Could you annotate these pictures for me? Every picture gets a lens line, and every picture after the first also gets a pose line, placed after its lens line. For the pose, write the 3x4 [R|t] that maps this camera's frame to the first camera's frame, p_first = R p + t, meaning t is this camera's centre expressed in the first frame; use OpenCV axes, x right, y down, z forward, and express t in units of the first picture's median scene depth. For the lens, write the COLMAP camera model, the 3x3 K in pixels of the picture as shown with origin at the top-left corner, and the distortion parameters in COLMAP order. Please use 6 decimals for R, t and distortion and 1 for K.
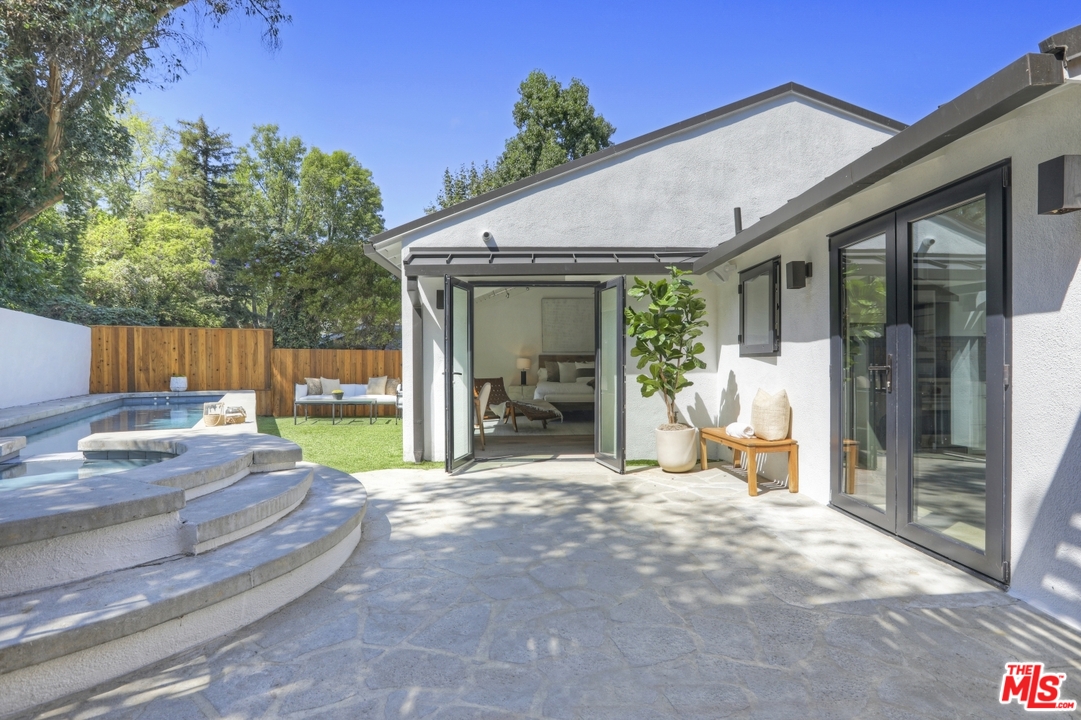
lens RADIAL K [[542.6, 0, 540.5], [0, 542.6, 360.0], [0, 0, 1]] dist [-0.002785, -0.000318]
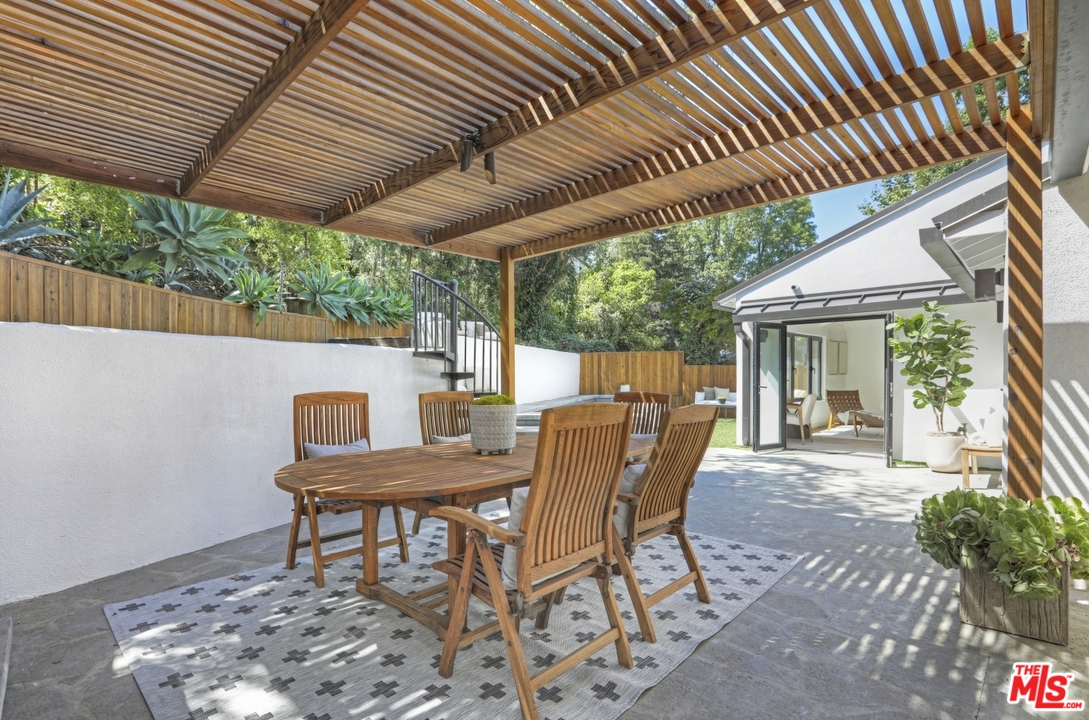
lens RADIAL K [[533.2, 0, 546.5], [0, 533.2, 375.7], [0, 0, 1]] dist [-0.056513, 0.021105]
pose [[0.720988, 0.003531, -0.692938, 0.179014], [0.004841, 0.999937, 0.010133, -0.009914], [0.692931, -0.010660, 0.720926, -0.195144]]
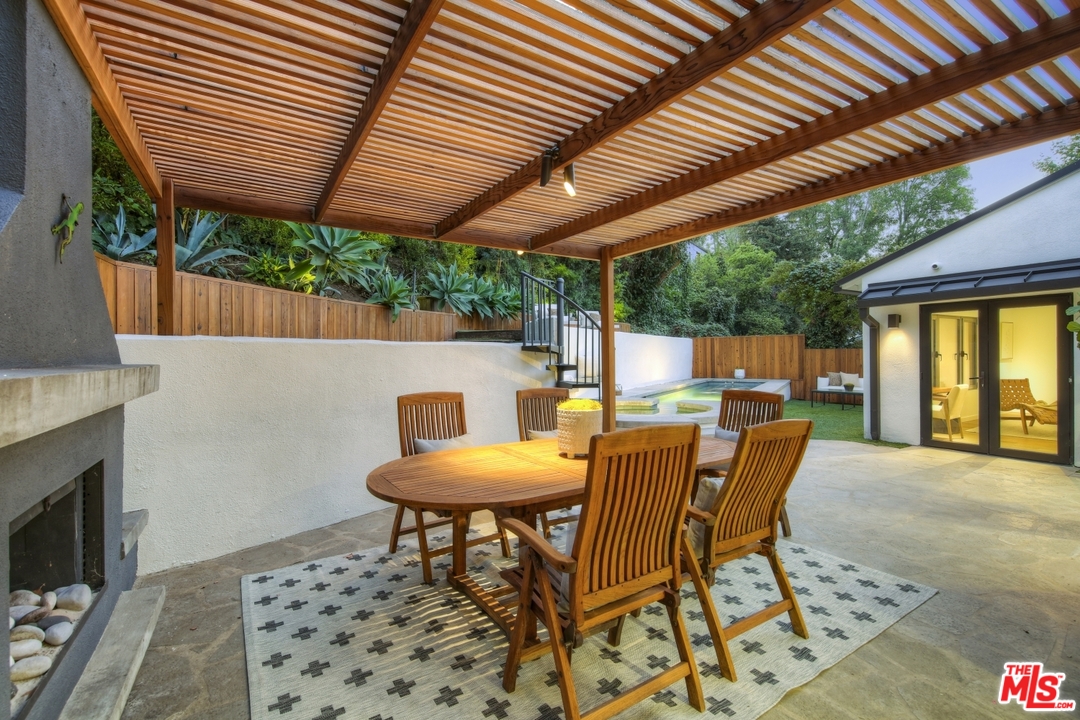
lens RADIAL K [[490.1, 0, 540.9], [0, 490.1, 351.1], [0, 0, 1]] dist [0.022742, -0.012708]
pose [[0.529420, -0.006159, -0.848337, 0.181460], [0.008625, 0.999961, -0.001878, -0.019516], [0.848316, -0.006323, 0.529453, -0.176538]]
